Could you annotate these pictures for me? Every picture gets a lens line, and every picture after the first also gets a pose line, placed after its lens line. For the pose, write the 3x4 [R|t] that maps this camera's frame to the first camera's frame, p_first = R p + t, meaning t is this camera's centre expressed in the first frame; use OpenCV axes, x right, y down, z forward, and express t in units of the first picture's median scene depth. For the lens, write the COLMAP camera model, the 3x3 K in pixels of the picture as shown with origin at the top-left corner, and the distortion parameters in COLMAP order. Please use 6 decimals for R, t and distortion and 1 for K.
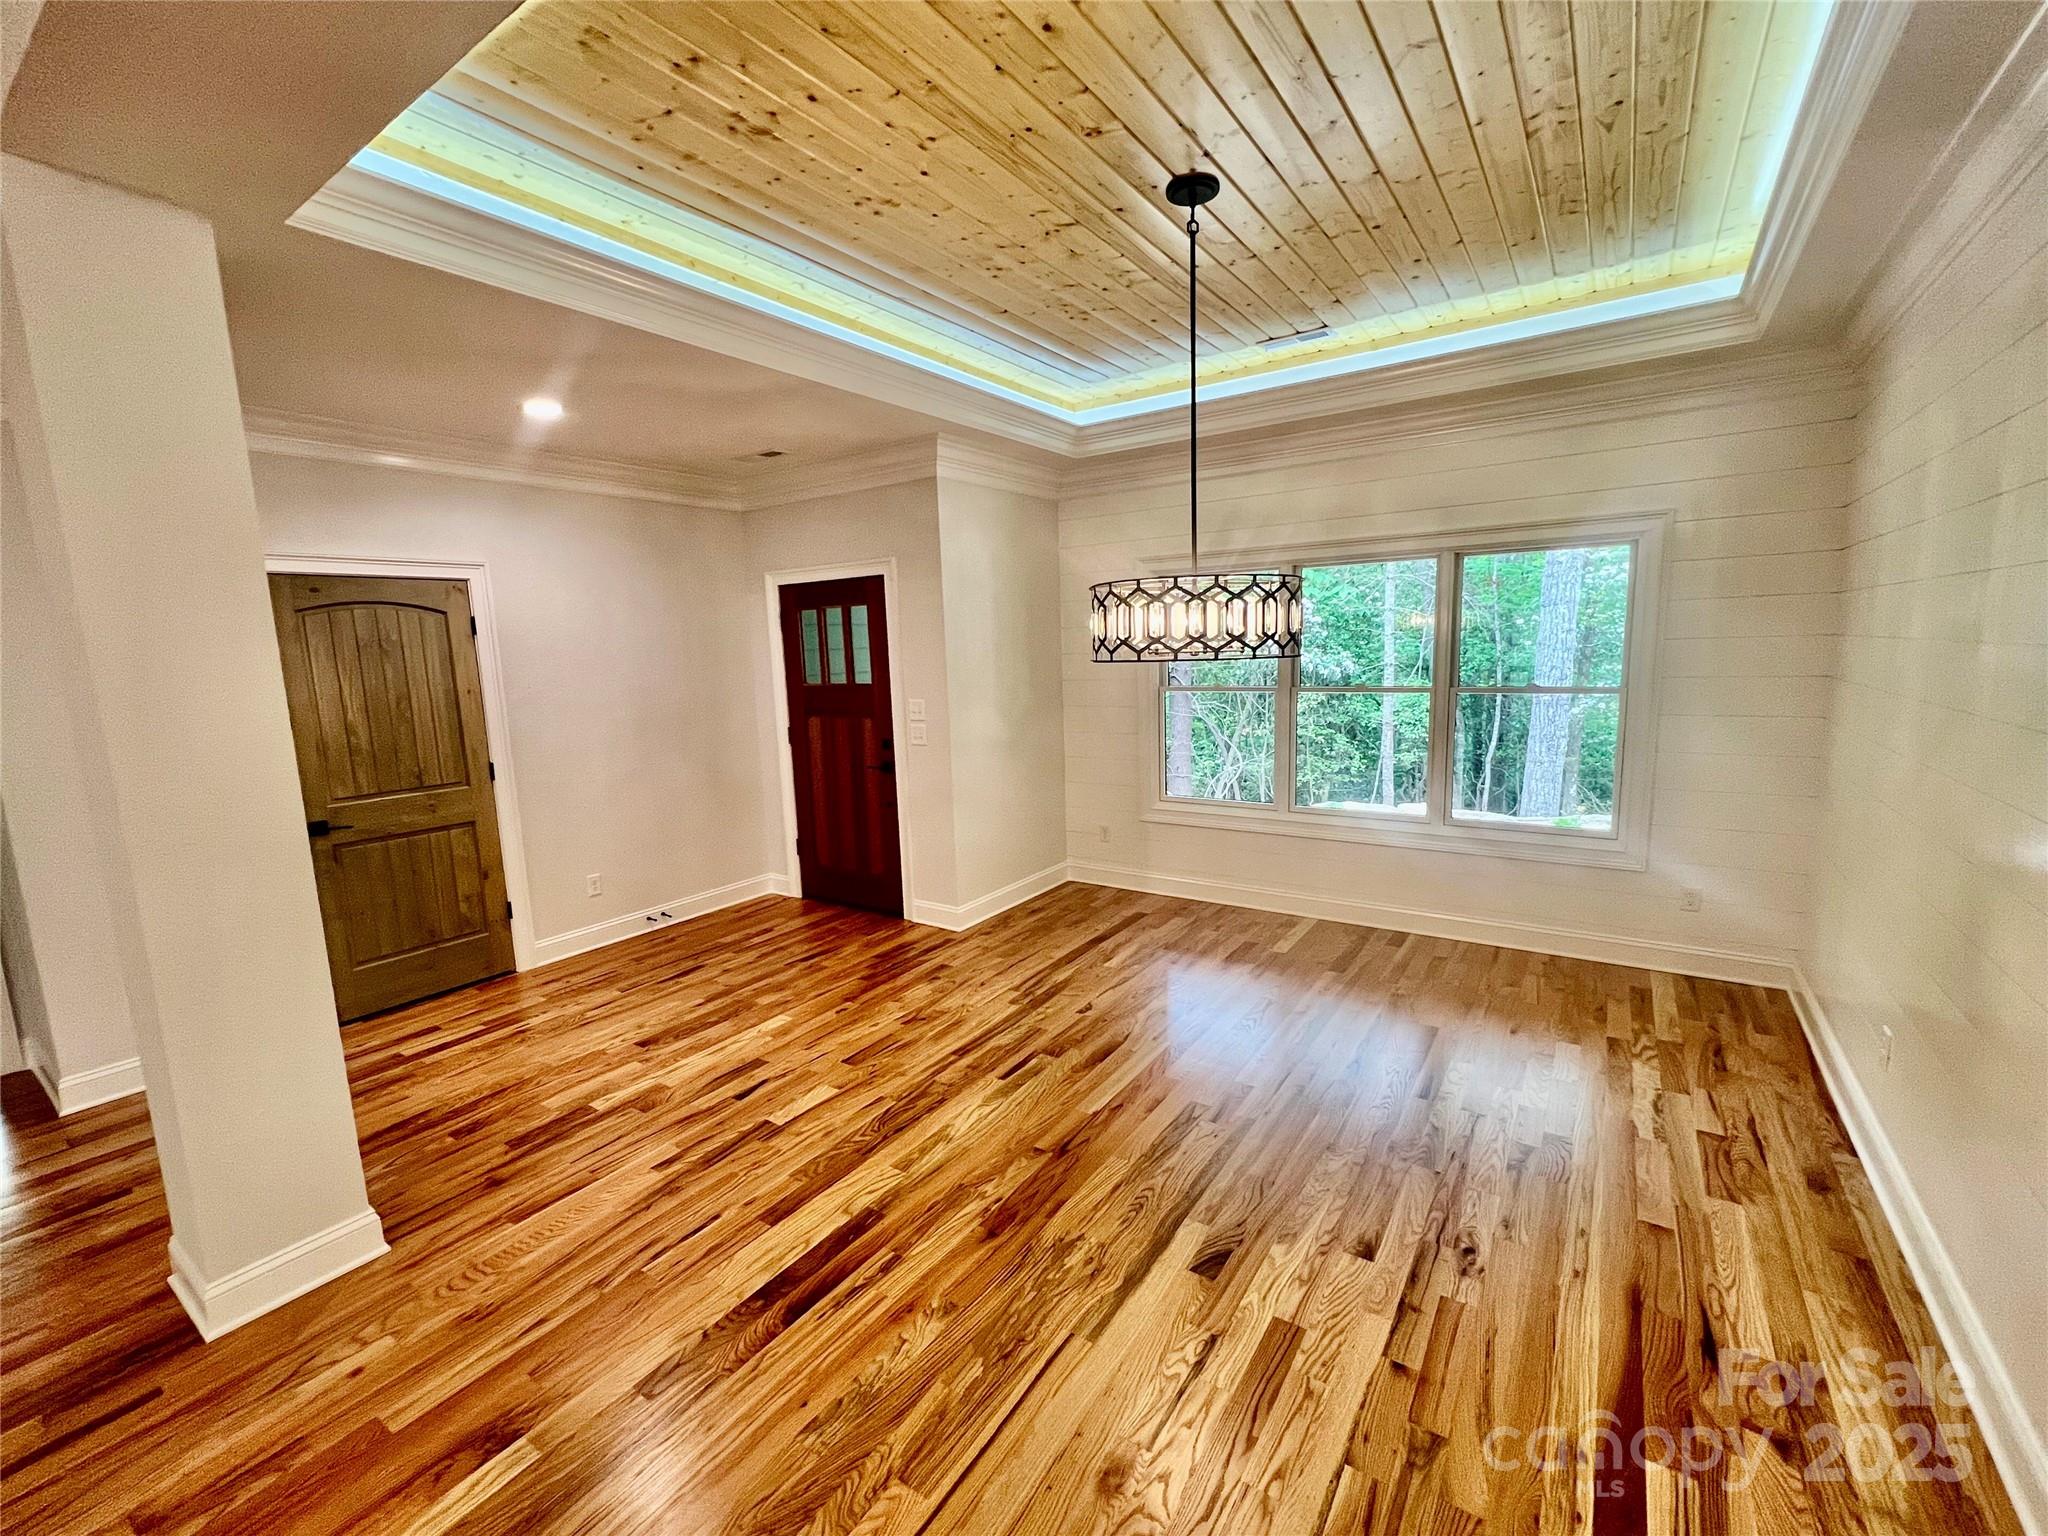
lens RADIAL K [[856.4, 0, 1023.2], [0, 856.4, 775.8], [0, 0, 1]] dist [-0.000064, 0.000026]
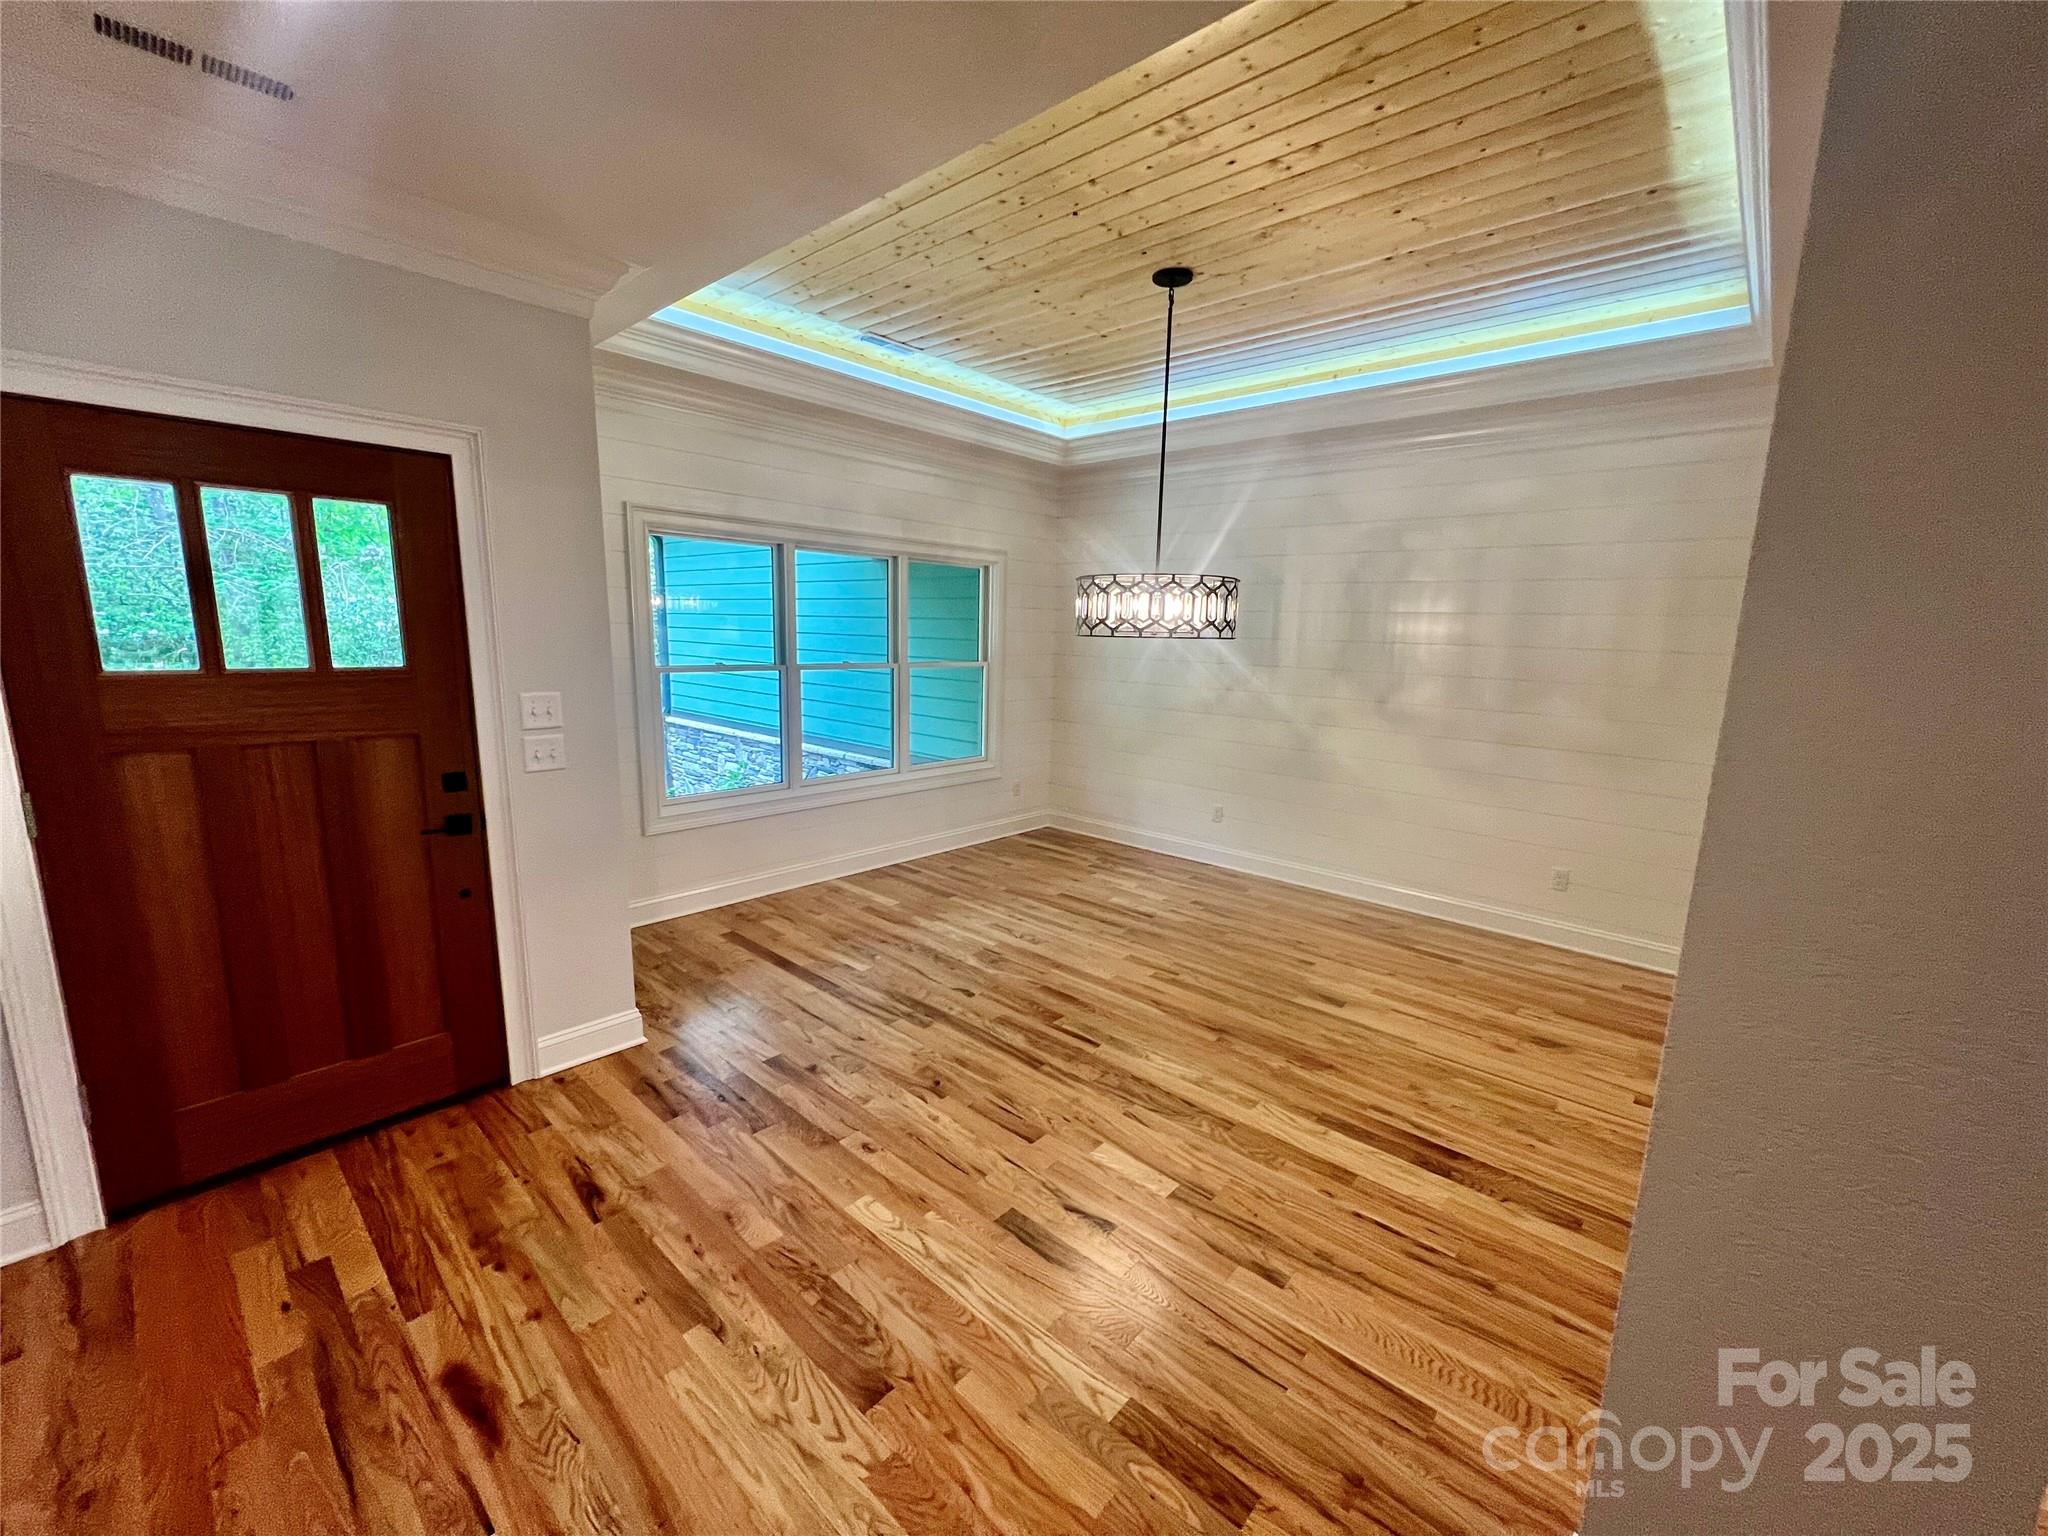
lens RADIAL K [[818.4, 0, 1026.3], [0, 818.4, 772.2], [0, 0, 1]] dist [-0.001575, 0.000390]
pose [[0.131135, -0.137854, 0.981733, -0.826900], [0.120773, 0.985130, 0.122198, -0.083992], [-0.983980, 0.102542, 0.145834, 0.791549]]
